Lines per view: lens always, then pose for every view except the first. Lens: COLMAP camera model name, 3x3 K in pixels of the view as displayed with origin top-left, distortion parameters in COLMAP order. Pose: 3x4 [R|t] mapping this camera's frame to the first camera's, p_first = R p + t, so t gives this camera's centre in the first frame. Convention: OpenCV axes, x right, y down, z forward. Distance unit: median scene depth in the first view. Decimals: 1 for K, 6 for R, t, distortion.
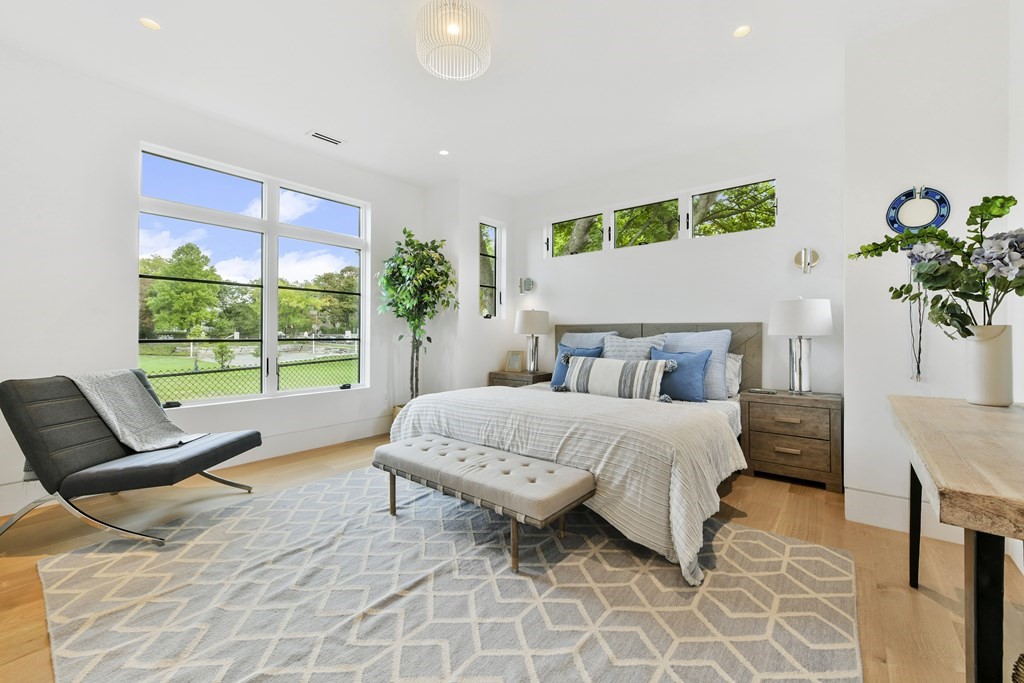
lens RADIAL K [[412.6, 0, 517.0], [0, 412.6, 336.1], [0, 0, 1]] dist [-0.001675, 0.001634]
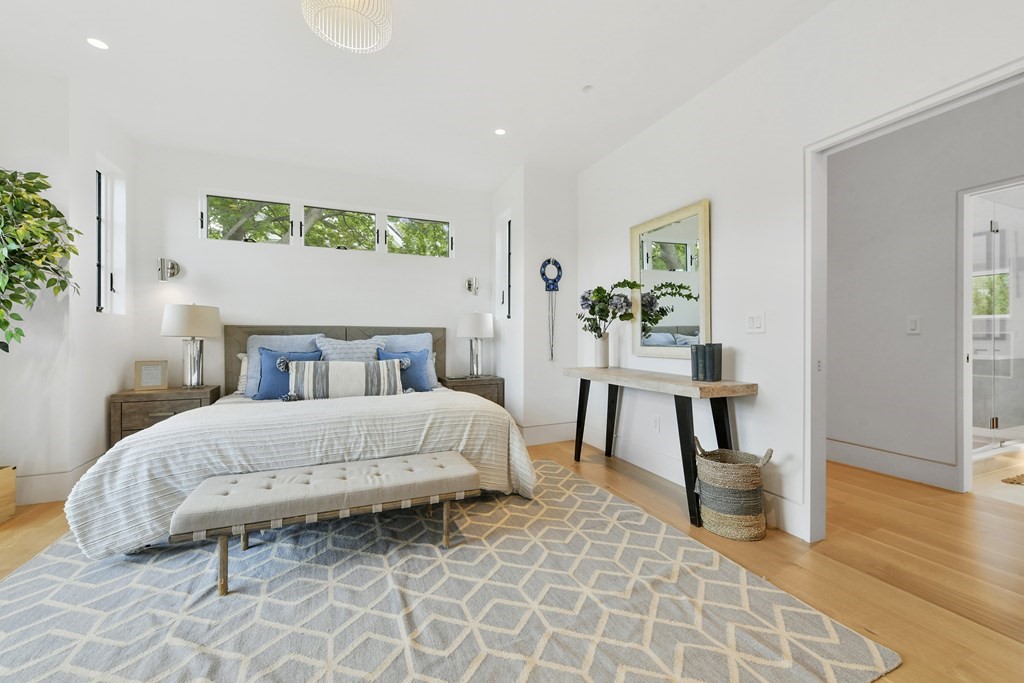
lens RADIAL K [[412.6, 0, 521.0], [0, 412.6, 341.9], [0, 0, 1]] dist [-0.001675, 0.001634]
pose [[0.458006, -0.011680, 0.888872, -0.493099], [0.004214, 0.999931, 0.010968, -0.000833], [-0.888939, -0.001277, 0.458023, 0.167451]]
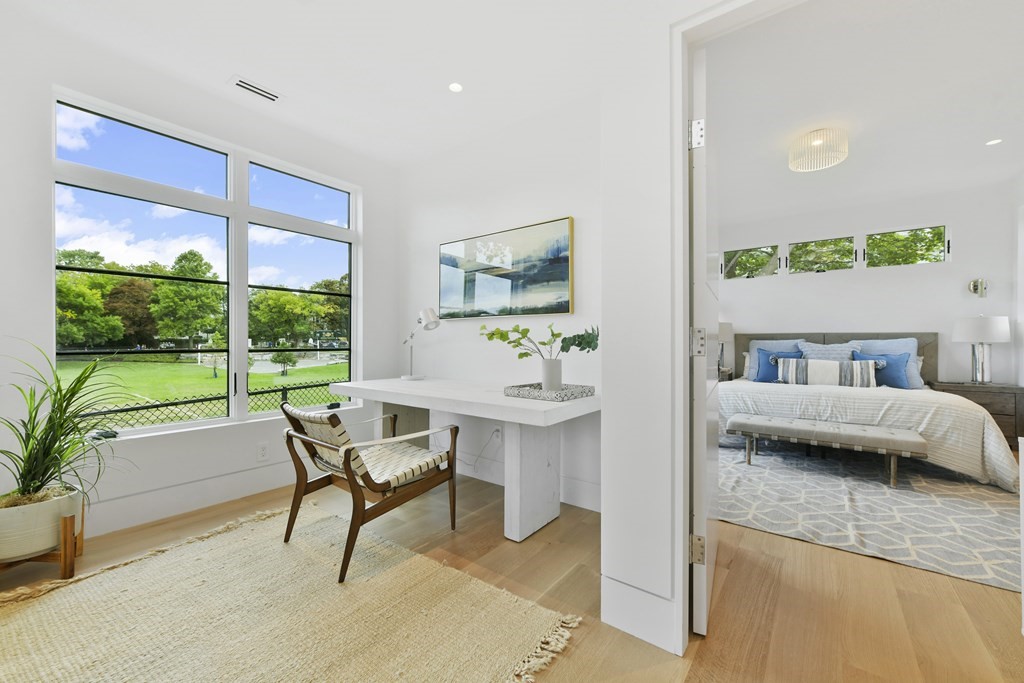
lens RADIAL K [[412.6, 0, 515.0], [0, 412.6, 336.6], [0, 0, 1]] dist [-0.001675, 0.001634]
pose [[0.999645, -0.002146, 0.026545, -0.840230], [0.002506, 0.999905, -0.013525, -0.004762], [-0.026513, 0.013587, 0.999556, -0.322797]]
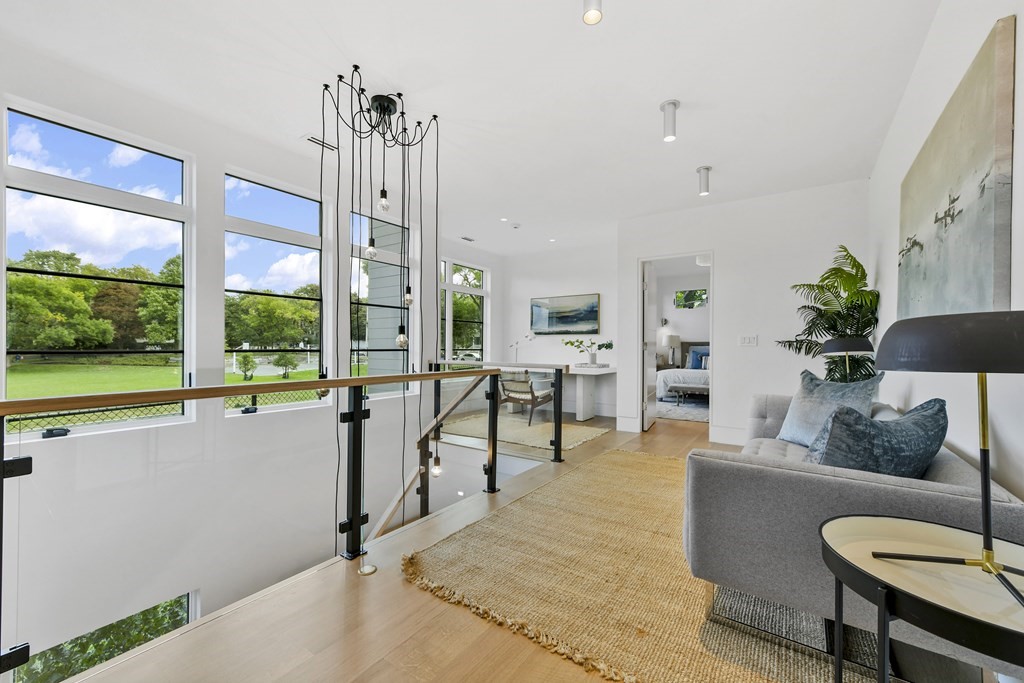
lens RADIAL K [[412.6, 0, 514.3], [0, 412.6, 346.3], [0, 0, 1]] dist [-0.001675, 0.001634]
pose [[0.997218, 0.001951, 0.074512, -1.211605], [-0.001766, 0.999995, -0.002546, 0.000659], [-0.074517, 0.002407, 0.997217, -1.319604]]
